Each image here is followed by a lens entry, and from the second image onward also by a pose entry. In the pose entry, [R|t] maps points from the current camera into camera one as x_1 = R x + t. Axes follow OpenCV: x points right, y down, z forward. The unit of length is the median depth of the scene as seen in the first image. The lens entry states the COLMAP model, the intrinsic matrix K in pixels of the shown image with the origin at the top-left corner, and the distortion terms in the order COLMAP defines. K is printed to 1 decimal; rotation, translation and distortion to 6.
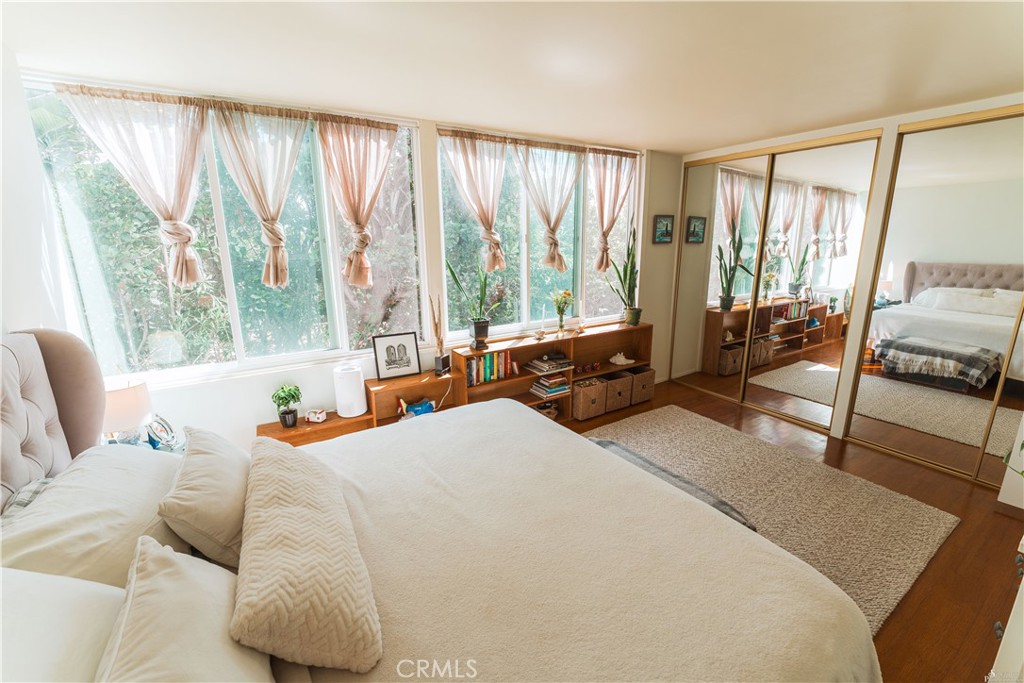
lens RADIAL K [[416.1, 0, 512.0], [0, 416.1, 341.5], [0, 0, 1]] dist [-0.027211, -0.000010]
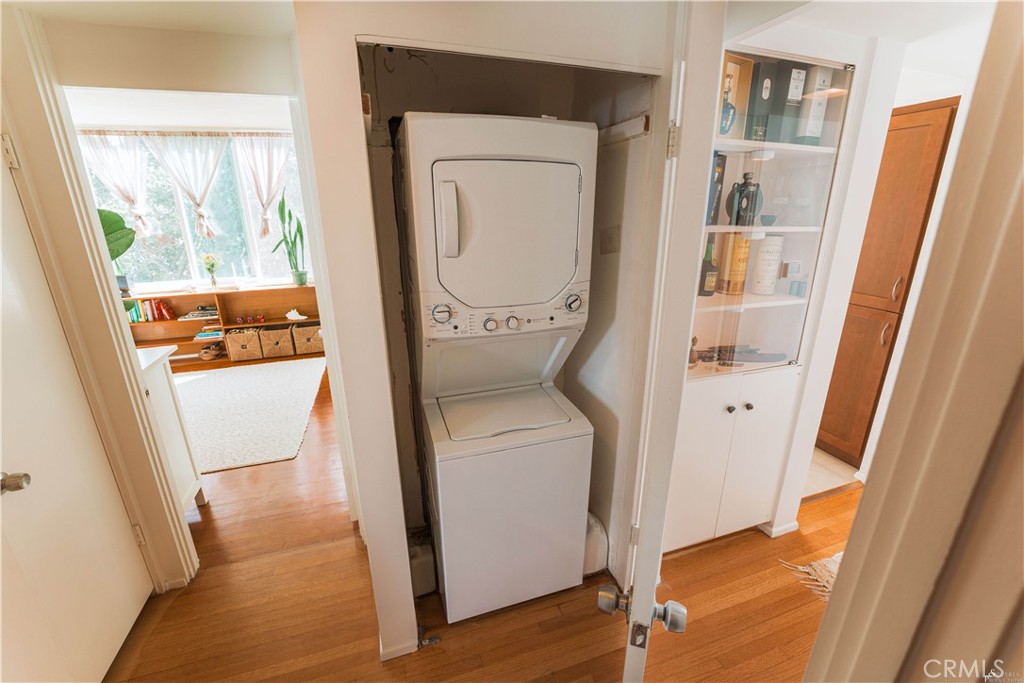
lens RADIAL K [[416.1, 0, 512.0], [0, 416.1, 341.5], [0, 0, 1]] dist [-0.027211, -0.000010]
pose [[0.970278, 0.071761, -0.231107, 1.248498], [-0.053432, 0.994979, 0.084625, -0.015069], [0.236020, -0.069761, 0.969241, 0.016997]]
